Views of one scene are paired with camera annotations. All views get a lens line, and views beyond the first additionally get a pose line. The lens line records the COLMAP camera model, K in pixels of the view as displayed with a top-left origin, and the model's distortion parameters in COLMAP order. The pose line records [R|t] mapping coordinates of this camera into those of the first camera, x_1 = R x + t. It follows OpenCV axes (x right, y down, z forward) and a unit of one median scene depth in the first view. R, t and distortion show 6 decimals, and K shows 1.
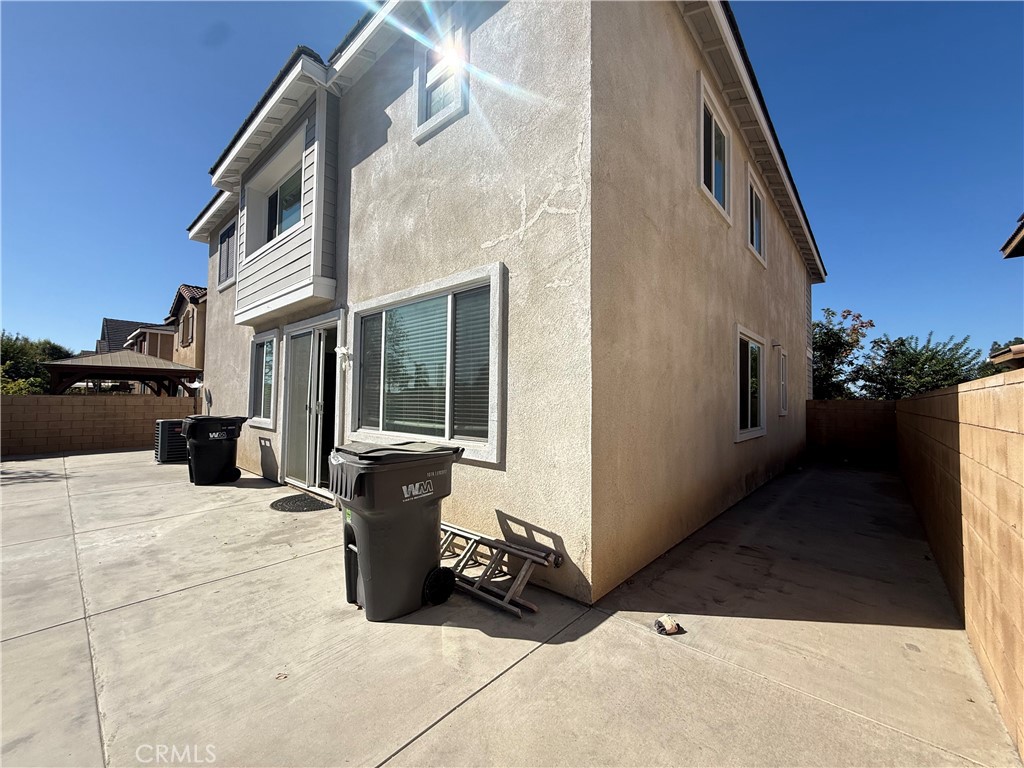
lens RADIAL K [[408.8, 0, 508.1], [0, 408.8, 383.8], [0, 0, 1]] dist [-0.002294, 0.000490]
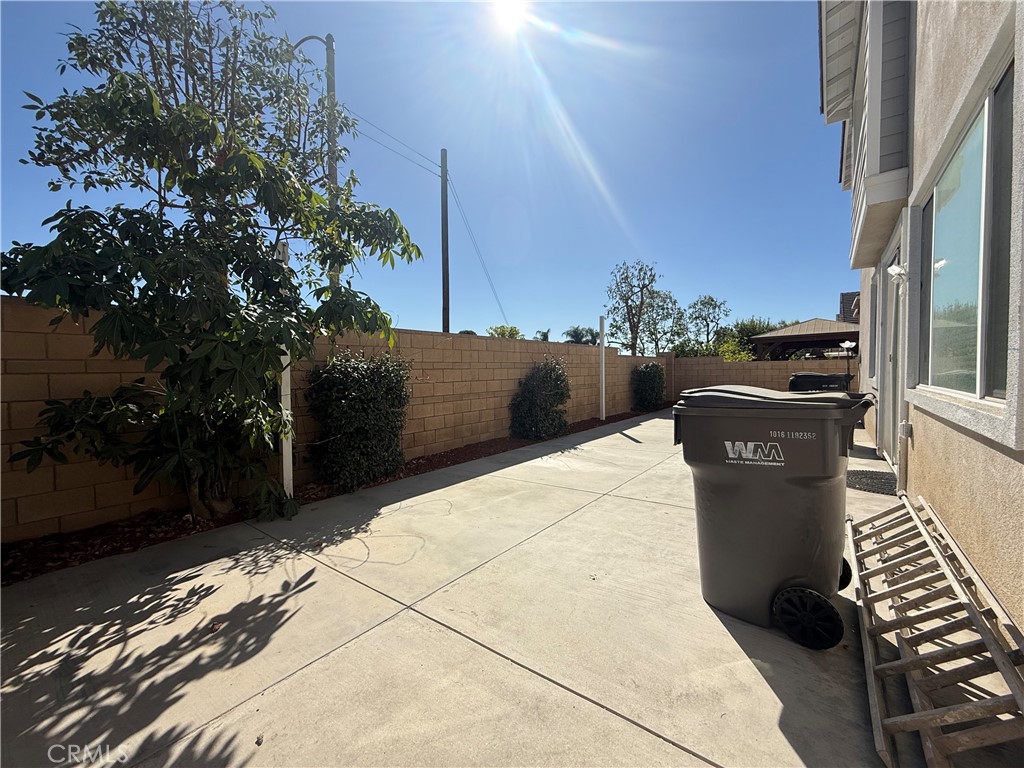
lens RADIAL K [[408.8, 0, 508.1], [0, 408.8, 383.8], [0, 0, 1]] dist [-0.002294, 0.000490]
pose [[0.074521, 0.023429, -0.996944, 0.427202], [0.049907, 0.998384, 0.027193, 0.107411], [0.995970, -0.051781, 0.073232, 0.553414]]
